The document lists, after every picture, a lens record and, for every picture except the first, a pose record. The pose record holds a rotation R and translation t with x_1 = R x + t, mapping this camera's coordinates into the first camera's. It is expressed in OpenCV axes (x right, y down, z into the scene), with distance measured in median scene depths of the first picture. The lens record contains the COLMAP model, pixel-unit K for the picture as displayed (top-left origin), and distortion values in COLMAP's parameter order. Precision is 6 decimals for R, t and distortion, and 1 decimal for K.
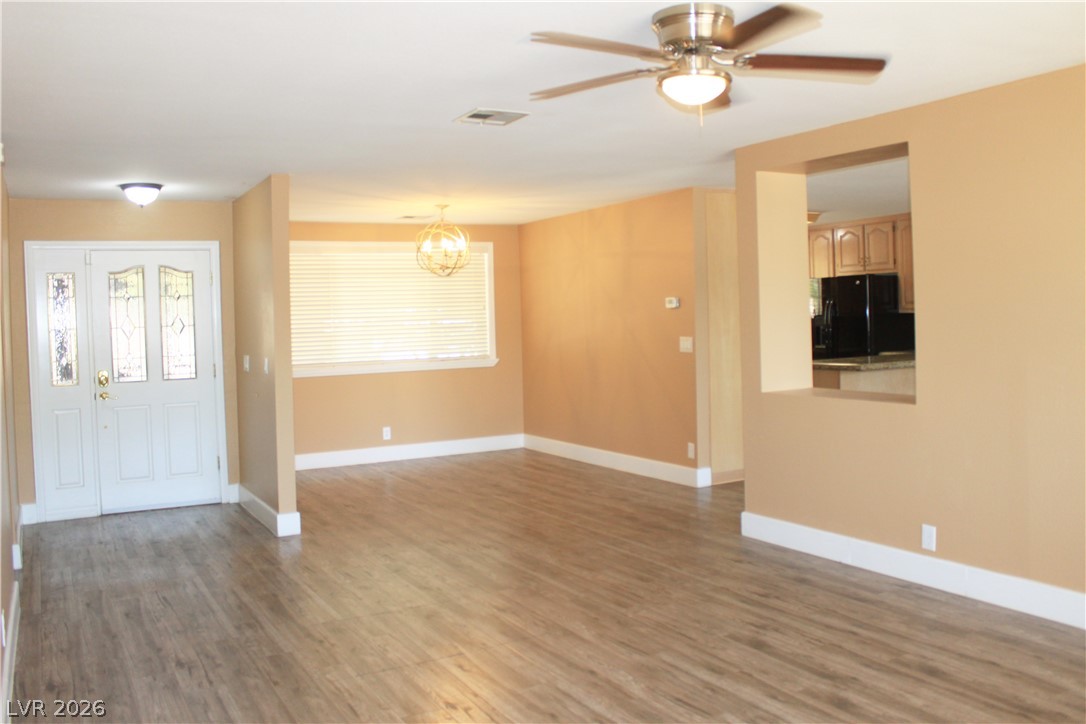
lens RADIAL K [[931.7, 0, 539.2], [0, 931.7, 356.0], [0, 0, 1]] dist [-0.169338, 0.137931]
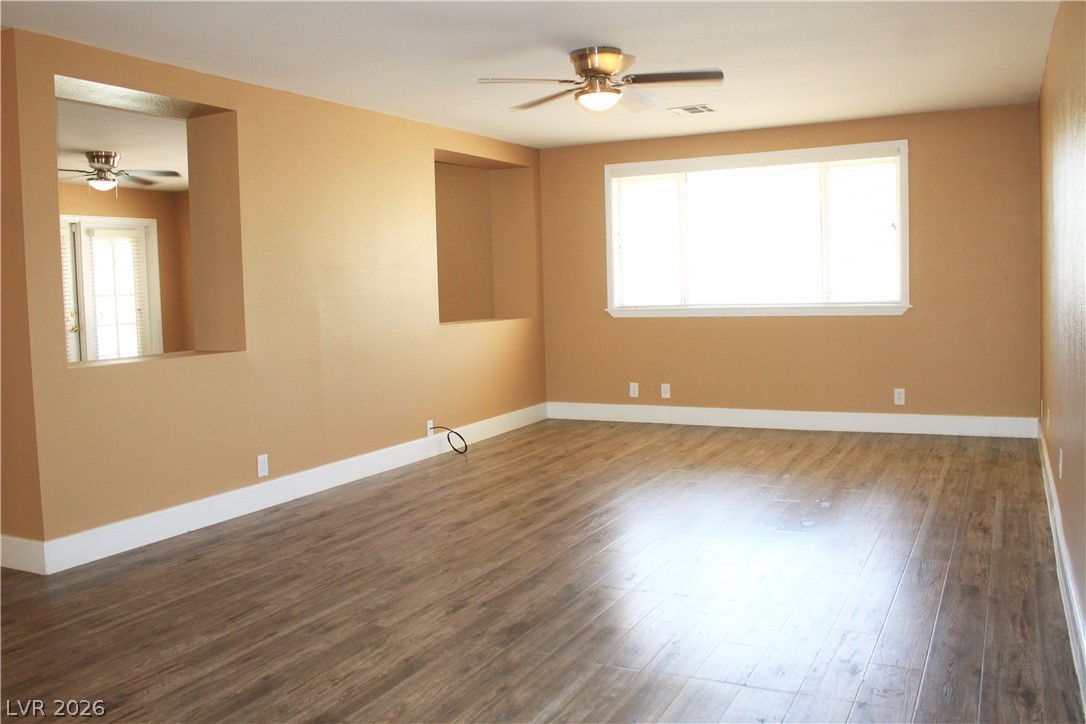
lens RADIAL K [[931.7, 0, 543.1], [0, 931.7, 362.1], [0, 0, 1]] dist [-0.169338, 0.137931]
pose [[-0.556183, -0.020842, 0.830798, -0.735478], [0.082659, 0.993341, 0.080256, 0.007033], [-0.826939, 0.113310, -0.550757, 1.347805]]
